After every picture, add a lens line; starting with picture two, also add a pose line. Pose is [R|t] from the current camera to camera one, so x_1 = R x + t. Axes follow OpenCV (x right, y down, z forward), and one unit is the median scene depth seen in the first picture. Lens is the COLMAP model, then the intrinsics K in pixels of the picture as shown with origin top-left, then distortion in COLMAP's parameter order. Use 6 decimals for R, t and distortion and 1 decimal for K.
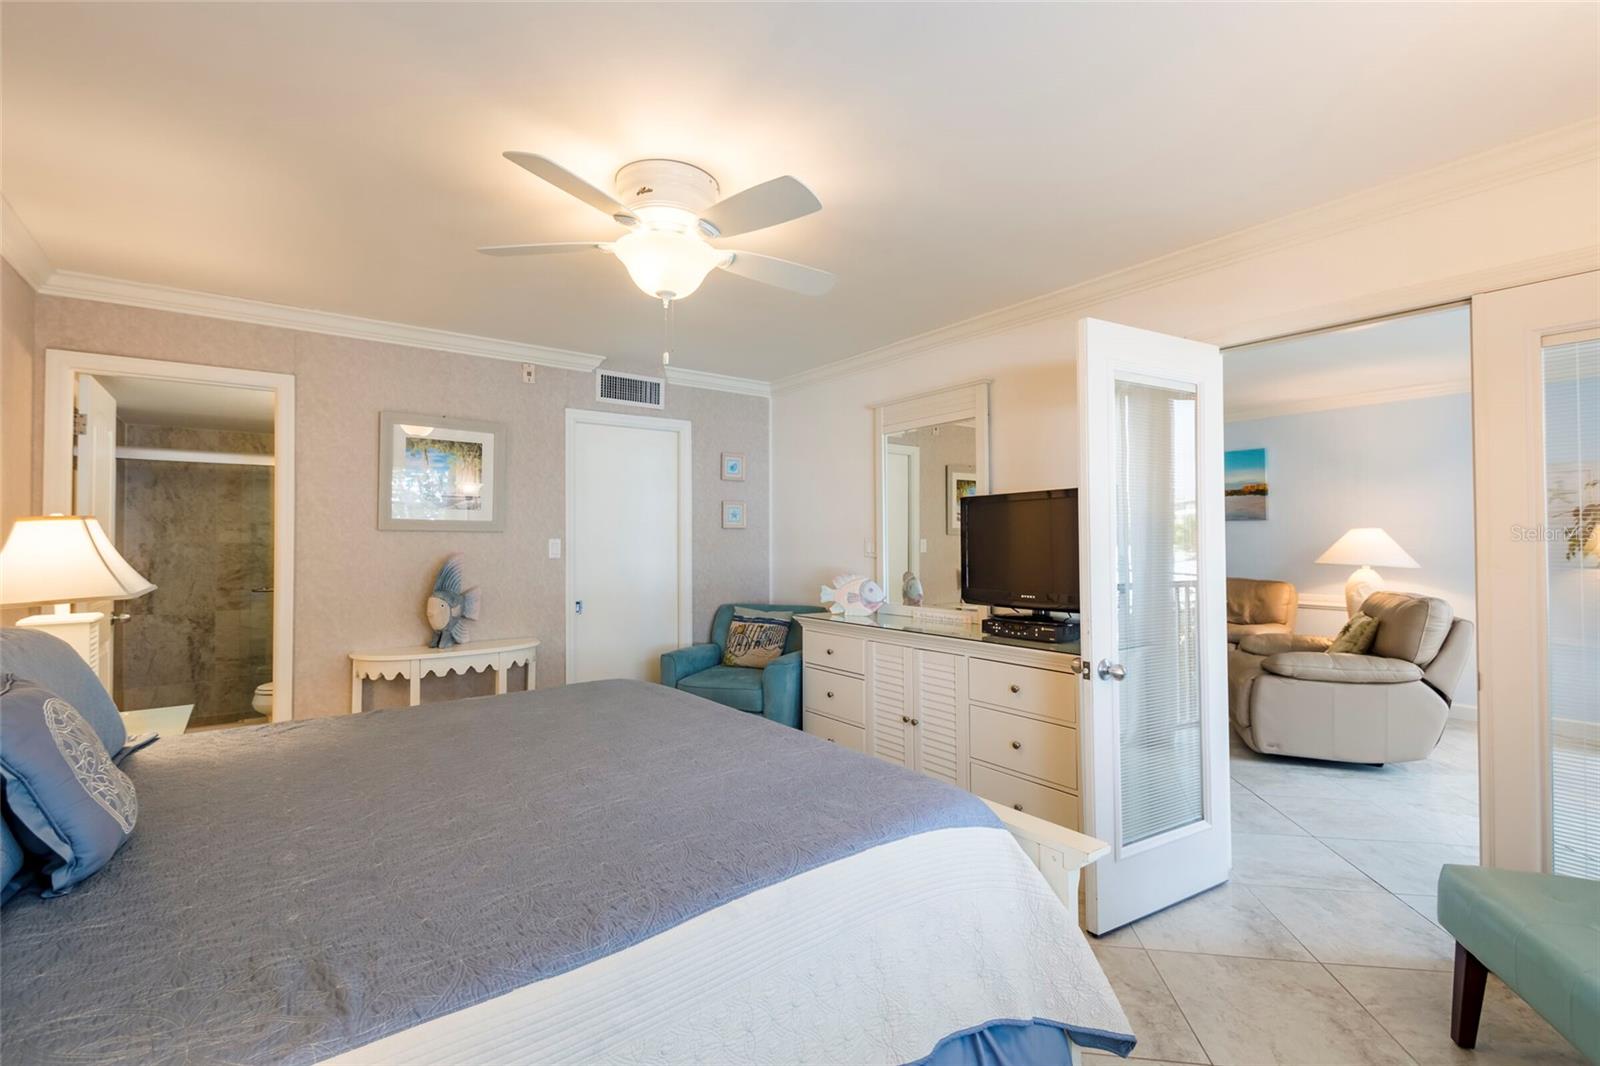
lens RADIAL K [[715.0, 0, 798.3], [0, 715.0, 532.7], [0, 0, 1]] dist [0.011297, -0.000657]
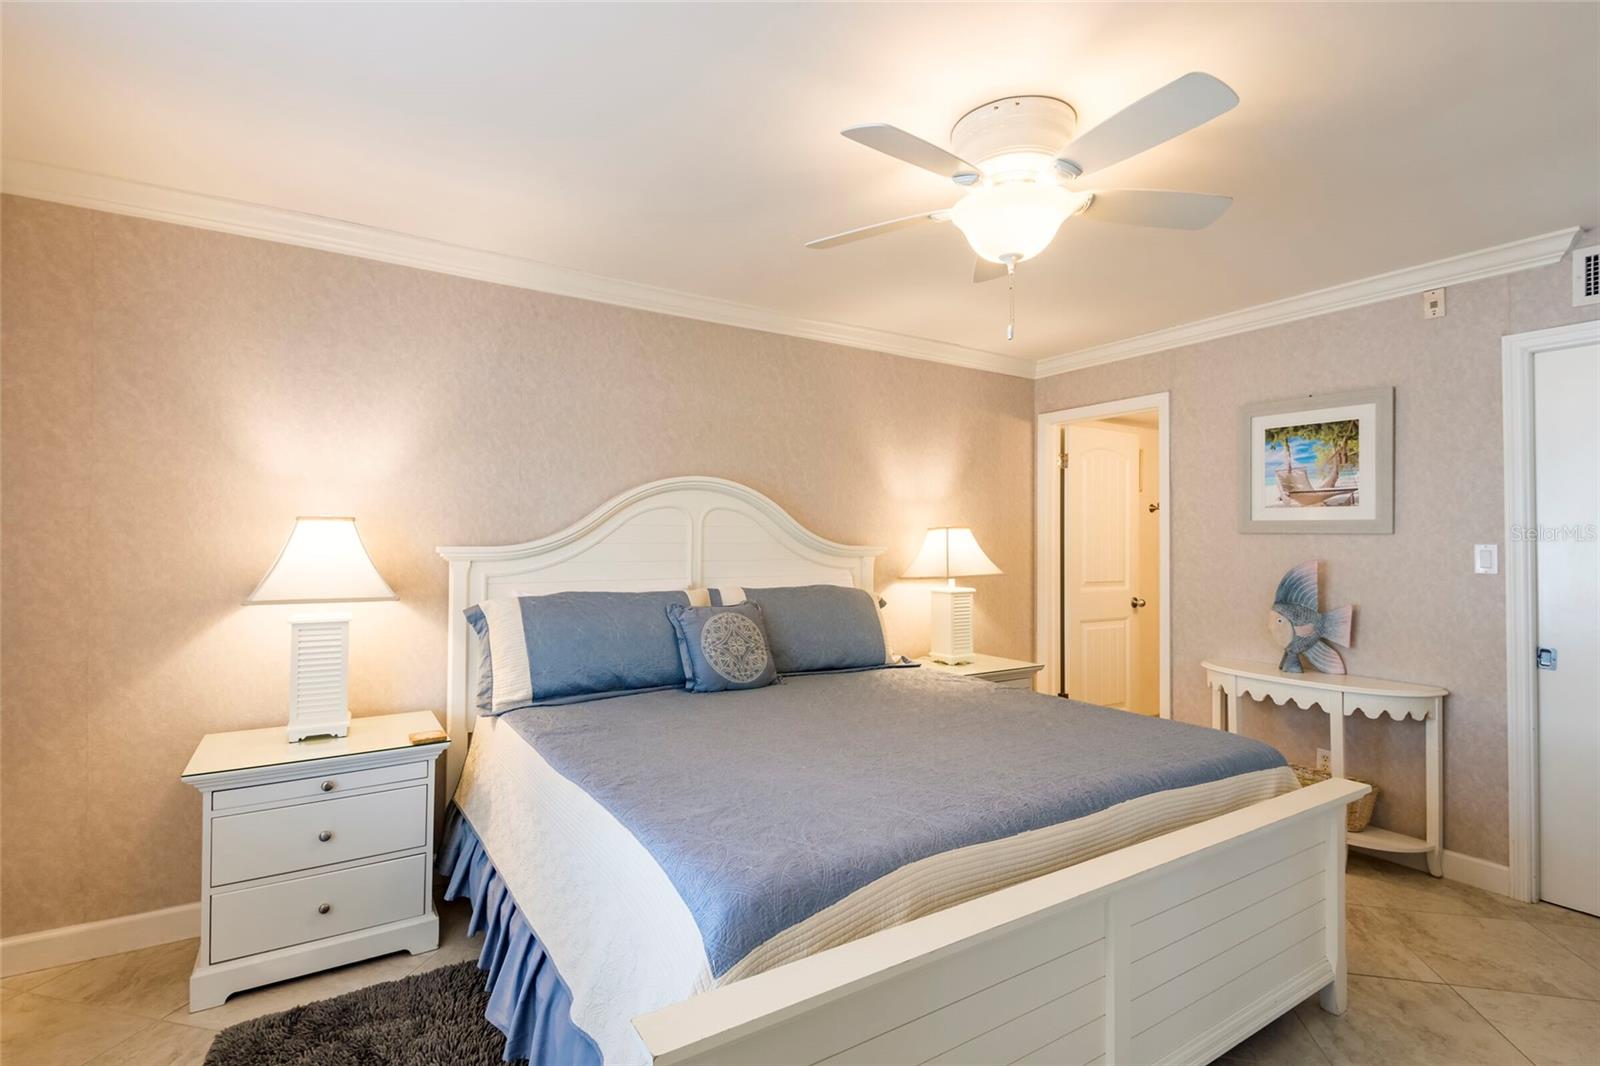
lens RADIAL K [[754.7, 0, 802.6], [0, 754.7, 526.1], [0, 0, 1]] dist [0.022571, -0.000753]
pose [[-0.077481, -0.016599, -0.996856, 0.433948], [0.003720, 0.999850, -0.016938, 0.001829], [0.996987, -0.005020, -0.077408, 0.482921]]
